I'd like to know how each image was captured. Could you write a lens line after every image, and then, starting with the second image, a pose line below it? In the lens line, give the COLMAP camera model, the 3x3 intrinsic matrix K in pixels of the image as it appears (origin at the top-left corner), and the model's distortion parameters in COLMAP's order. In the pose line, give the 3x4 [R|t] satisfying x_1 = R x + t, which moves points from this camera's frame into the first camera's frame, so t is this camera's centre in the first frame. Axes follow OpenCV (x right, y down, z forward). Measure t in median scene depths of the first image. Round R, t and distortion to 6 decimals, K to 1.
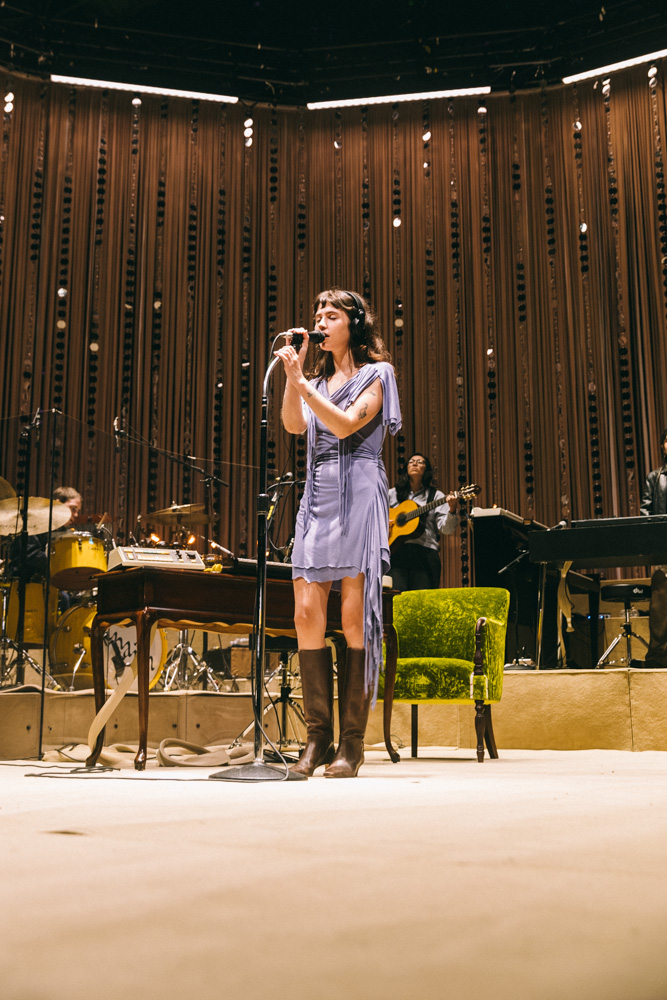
lens RADIAL K [[1182.2, 0, 302.5], [0, 1182.2, 456.3], [0, 0, 1]] dist [0.003421, 0.018669]
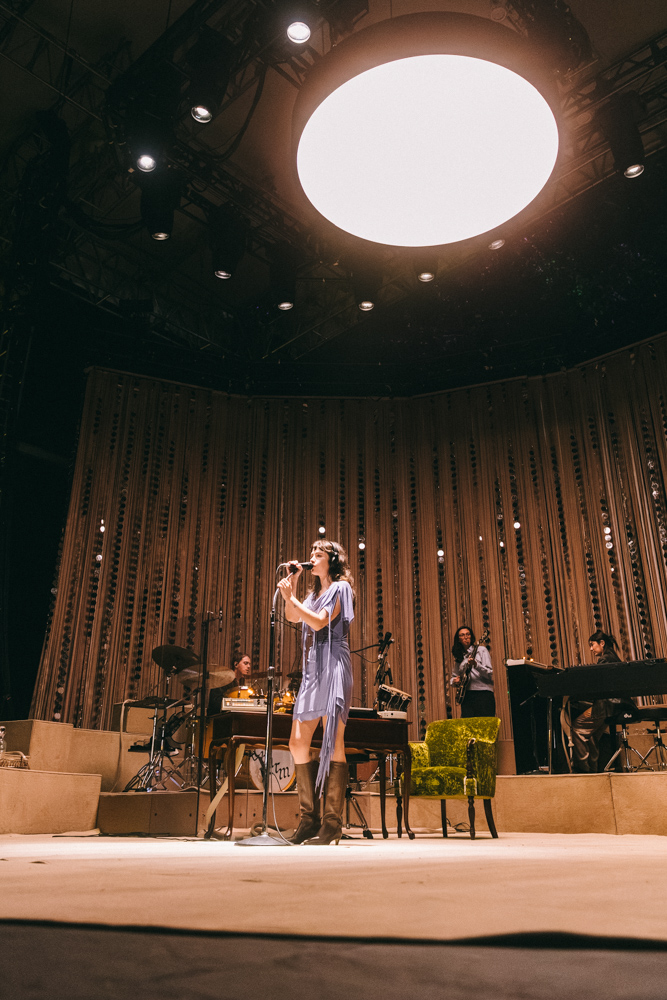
lens RADIAL K [[819.6, 0, 328.4], [0, 819.6, 441.3], [0, 0, 1]] dist [-0.000658, 0.002954]
pose [[0.978124, -0.084700, -0.189999, 0.204017], [0.043434, 0.976377, -0.211662, -0.022330], [0.203439, 0.198779, 0.958697, -0.130075]]
